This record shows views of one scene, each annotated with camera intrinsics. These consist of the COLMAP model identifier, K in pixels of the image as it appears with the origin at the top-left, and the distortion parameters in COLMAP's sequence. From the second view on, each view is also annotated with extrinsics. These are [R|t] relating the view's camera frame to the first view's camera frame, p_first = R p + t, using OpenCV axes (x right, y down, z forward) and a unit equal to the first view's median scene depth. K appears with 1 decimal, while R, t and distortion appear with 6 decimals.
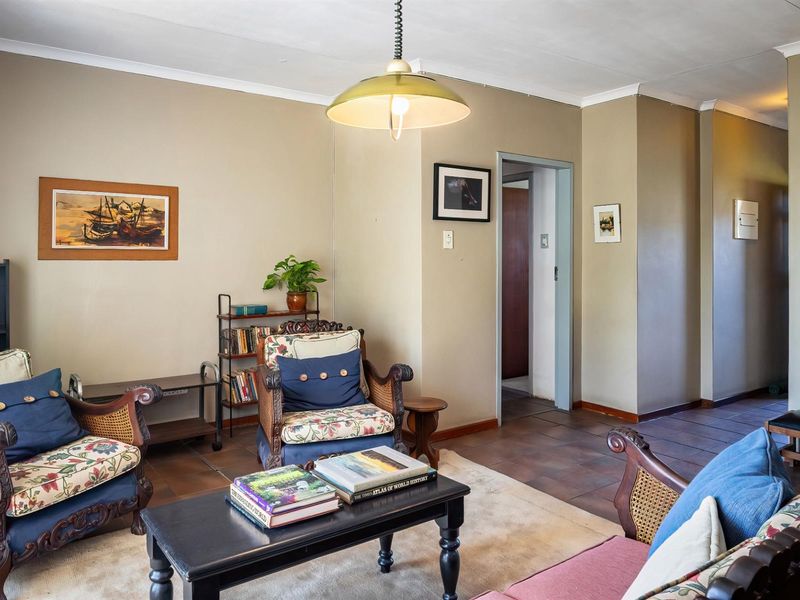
lens RADIAL K [[586.4, 0, 391.4], [0, 586.4, 265.2], [0, 0, 1]] dist [-0.000739, 0.008970]
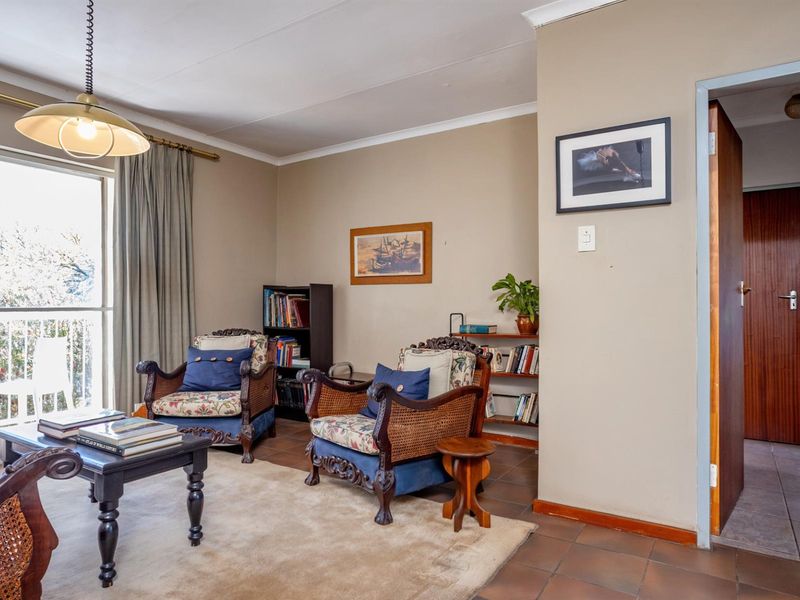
lens RADIAL K [[512.7, 0, 400.0], [0, 512.7, 300.0], [0, 0, 1]] dist [-0.019009, 0.003927]
pose [[0.370520, -0.008900, -0.928782, 0.628522], [-0.014324, 0.999780, -0.015295, 0.045754], [0.928714, 0.018971, 0.370311, 0.612635]]
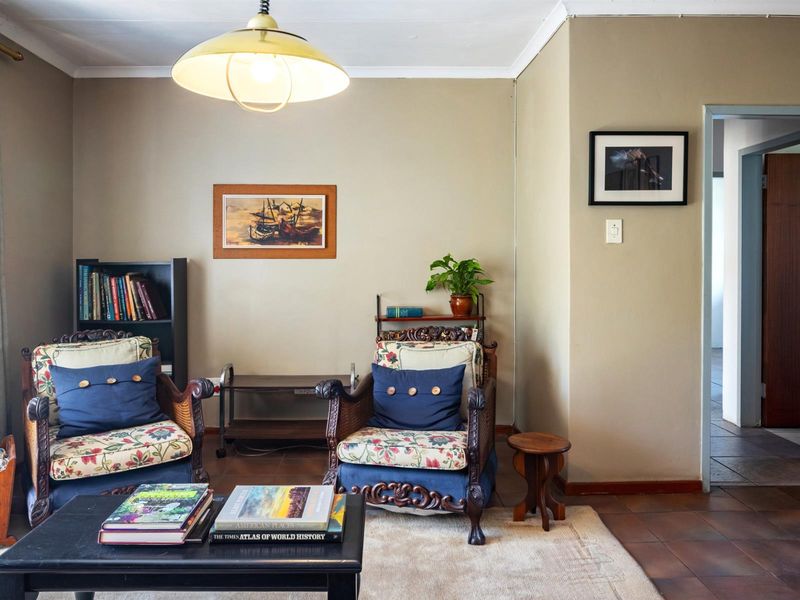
lens RADIAL K [[617.8, 0, 390.2], [0, 617.8, 272.0], [0, 0, 1]] dist [-0.001096, -0.002220]
pose [[0.834794, 0.011112, -0.550450, 0.317876], [-0.004186, 0.999895, 0.013838, -0.001012], [0.550546, -0.009248, 0.834753, 0.192866]]
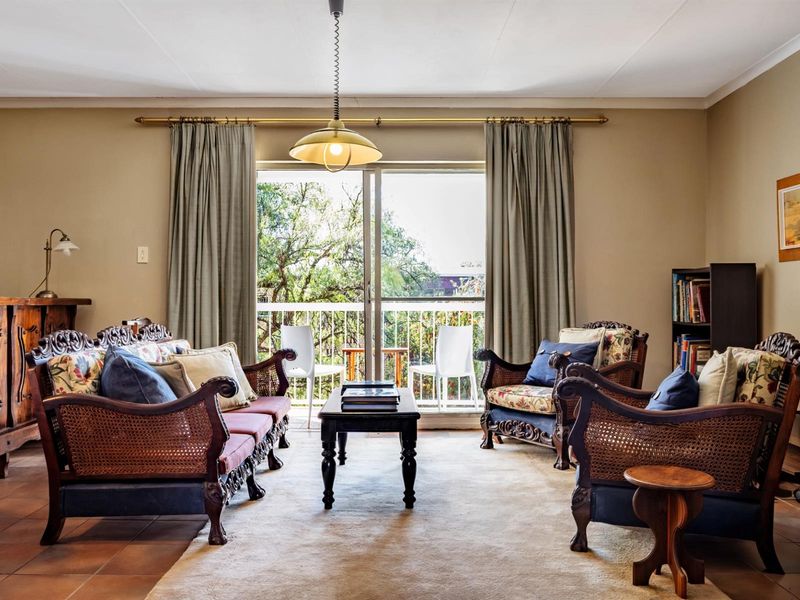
lens RADIAL K [[665.6, 0, 378.2], [0, 665.6, 312.5], [0, 0, 1]] dist [-0.044061, -0.001241]
pose [[-0.589095, 0.006395, -0.808039, 0.687694], [-0.011317, 0.999805, 0.016164, 0.064848], [0.807985, 0.018667, -0.588908, 1.067330]]
